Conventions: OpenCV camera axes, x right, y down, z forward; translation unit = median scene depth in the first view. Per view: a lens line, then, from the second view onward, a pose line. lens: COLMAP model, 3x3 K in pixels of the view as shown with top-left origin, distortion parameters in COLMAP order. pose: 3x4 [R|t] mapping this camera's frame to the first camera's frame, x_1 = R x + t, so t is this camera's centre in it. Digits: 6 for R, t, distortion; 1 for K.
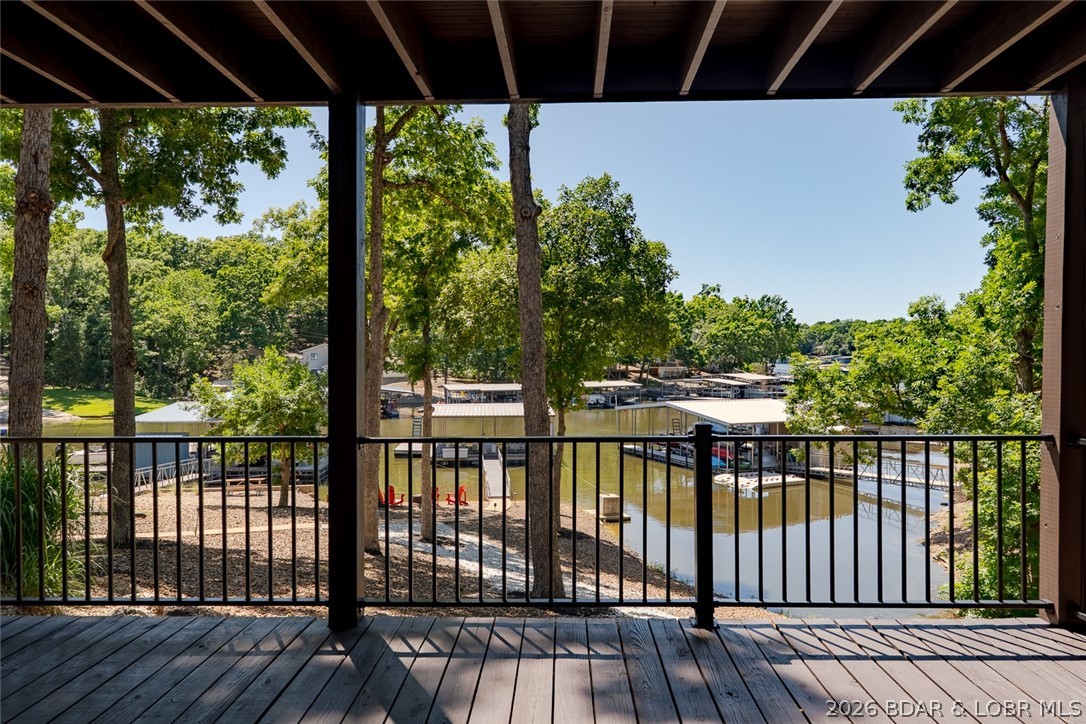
lens RADIAL K [[758.9, 0, 543.0], [0, 758.9, 362.0], [0, 0, 1]] dist [-0.002712, -0.002060]
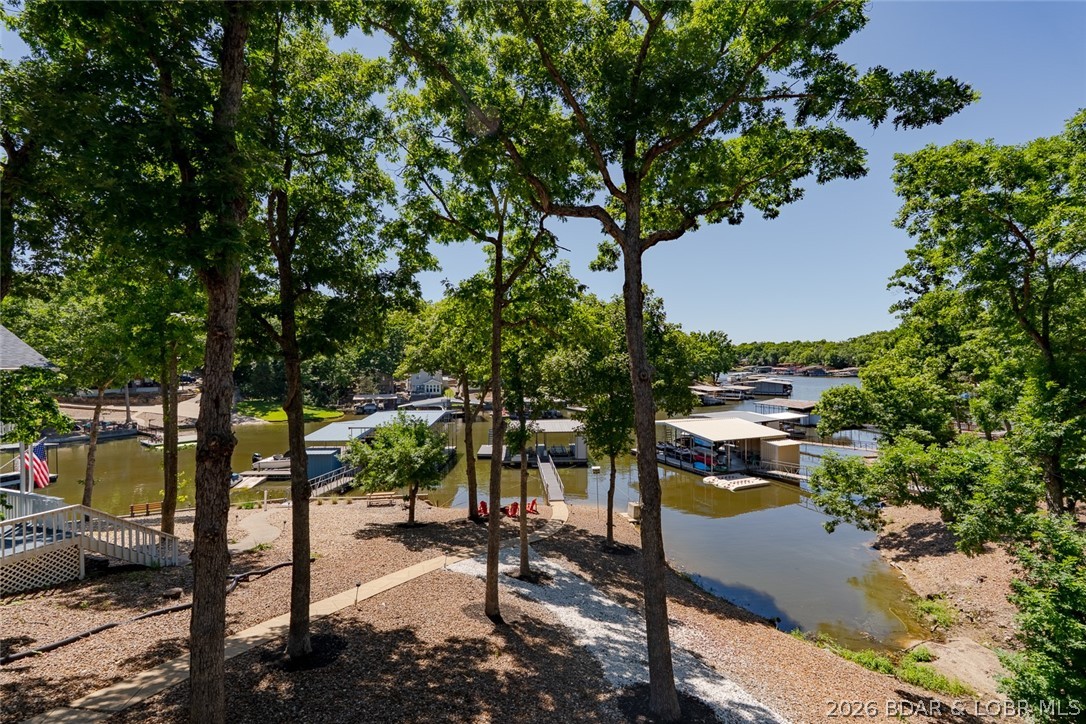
lens RADIAL K [[484.2, 0, 540.7], [0, 484.2, 363.6], [0, 0, 1]] dist [-0.003011, 0.000304]
pose [[0.999290, -0.007192, -0.036984, -0.076372], [0.007003, 0.999962, -0.005228, -0.107808], [0.037020, 0.004966, 0.999302, 0.131778]]
